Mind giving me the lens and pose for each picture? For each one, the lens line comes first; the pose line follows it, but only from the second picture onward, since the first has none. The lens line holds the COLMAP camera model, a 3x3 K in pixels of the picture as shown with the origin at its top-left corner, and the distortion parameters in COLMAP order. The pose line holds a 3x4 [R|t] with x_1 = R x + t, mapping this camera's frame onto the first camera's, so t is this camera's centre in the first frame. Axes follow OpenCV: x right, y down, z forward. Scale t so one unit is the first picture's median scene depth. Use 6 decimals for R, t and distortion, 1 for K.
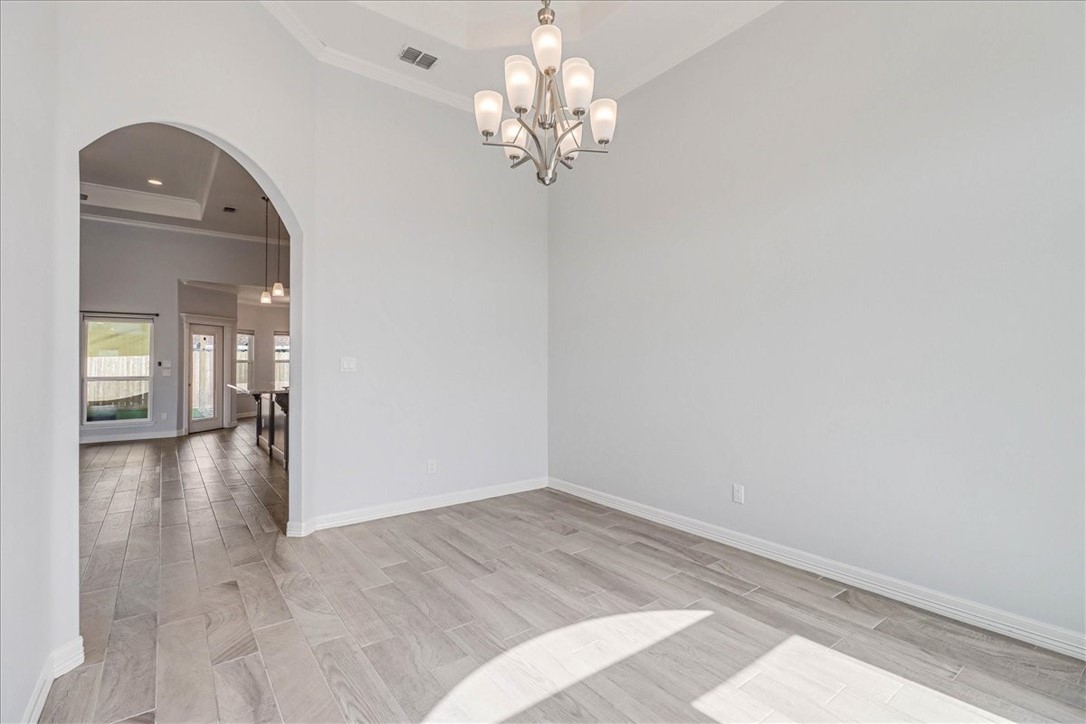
lens RADIAL K [[496.8, 0, 542.5], [0, 496.8, 352.1], [0, 0, 1]] dist [0.003629, 0.000175]
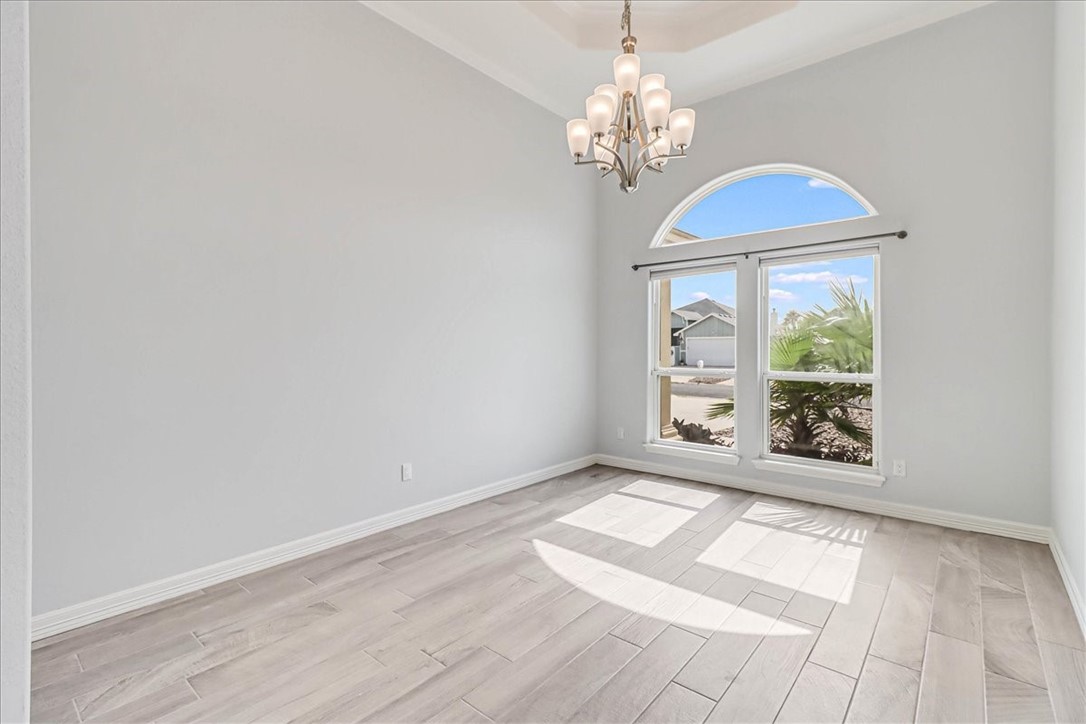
lens RADIAL K [[496.8, 0, 542.5], [0, 496.8, 352.1], [0, 0, 1]] dist [0.003629, 0.000175]
pose [[-0.211148, -0.010190, 0.977401, -0.768751], [-0.019654, 0.999788, 0.006177, 0.014274], [-0.977256, -0.017906, -0.211304, 1.020596]]
